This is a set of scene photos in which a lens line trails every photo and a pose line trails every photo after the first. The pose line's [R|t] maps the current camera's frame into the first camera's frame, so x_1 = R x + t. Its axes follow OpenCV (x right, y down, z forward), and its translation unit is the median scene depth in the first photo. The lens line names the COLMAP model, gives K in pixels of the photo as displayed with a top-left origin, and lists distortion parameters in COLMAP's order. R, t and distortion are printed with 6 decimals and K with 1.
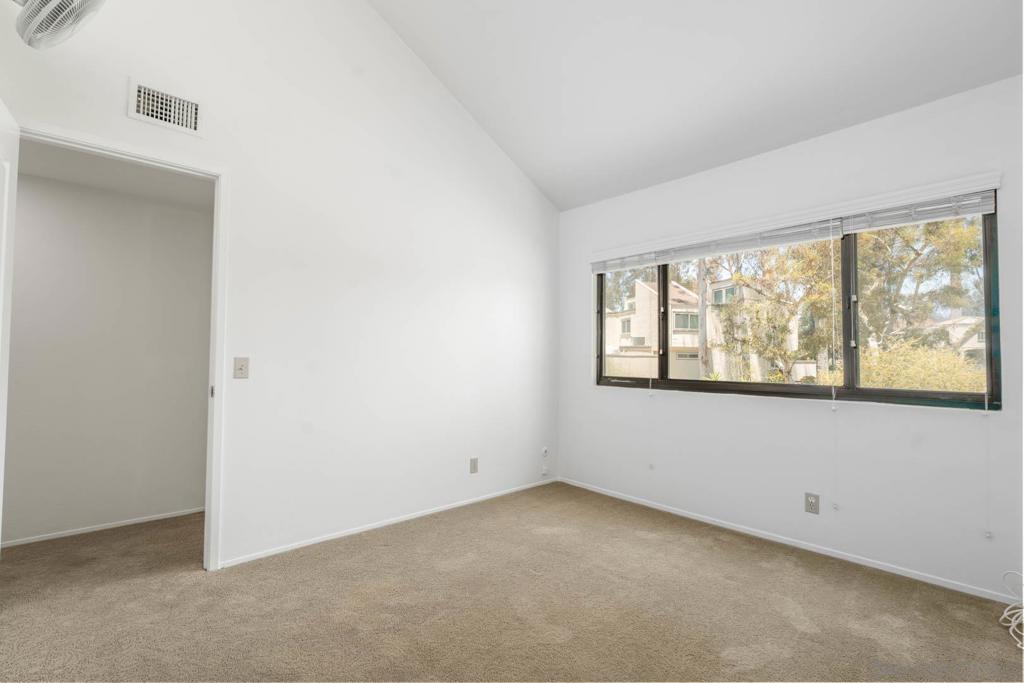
lens RADIAL K [[448.6, 0, 512.0], [0, 448.6, 341.5], [0, 0, 1]] dist [-0.009458, 0.000738]
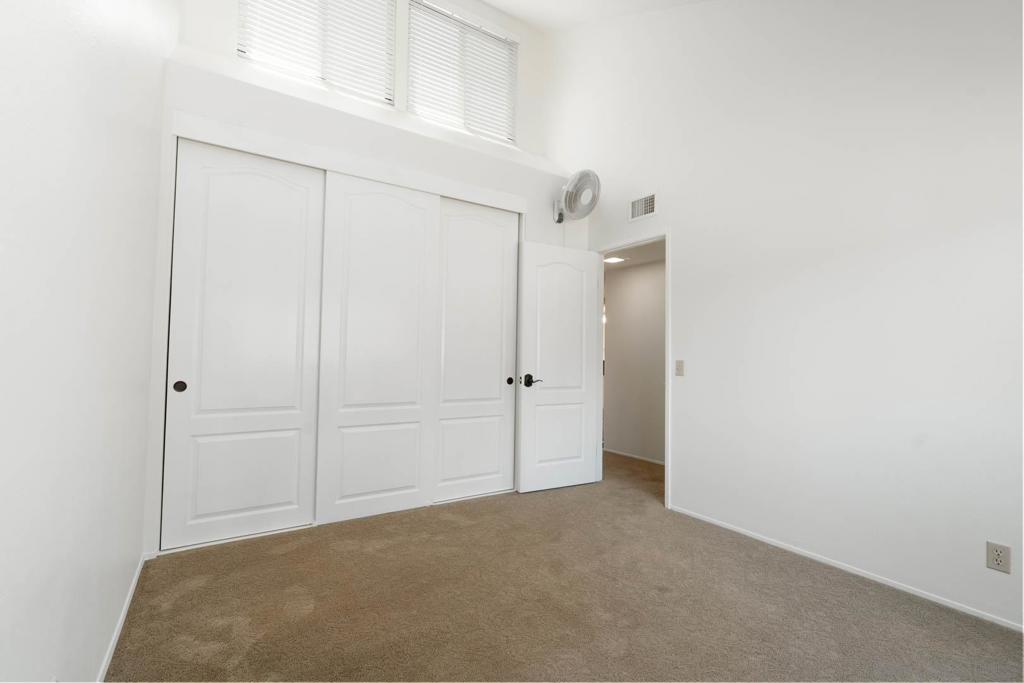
lens RADIAL K [[448.6, 0, 512.0], [0, 448.6, 341.5], [0, 0, 1]] dist [-0.009458, 0.000738]
pose [[-0.156664, -0.039918, -0.986845, 0.671959], [0.014964, 0.998972, -0.042784, 0.023210], [0.987539, -0.021470, -0.155905, 0.577556]]
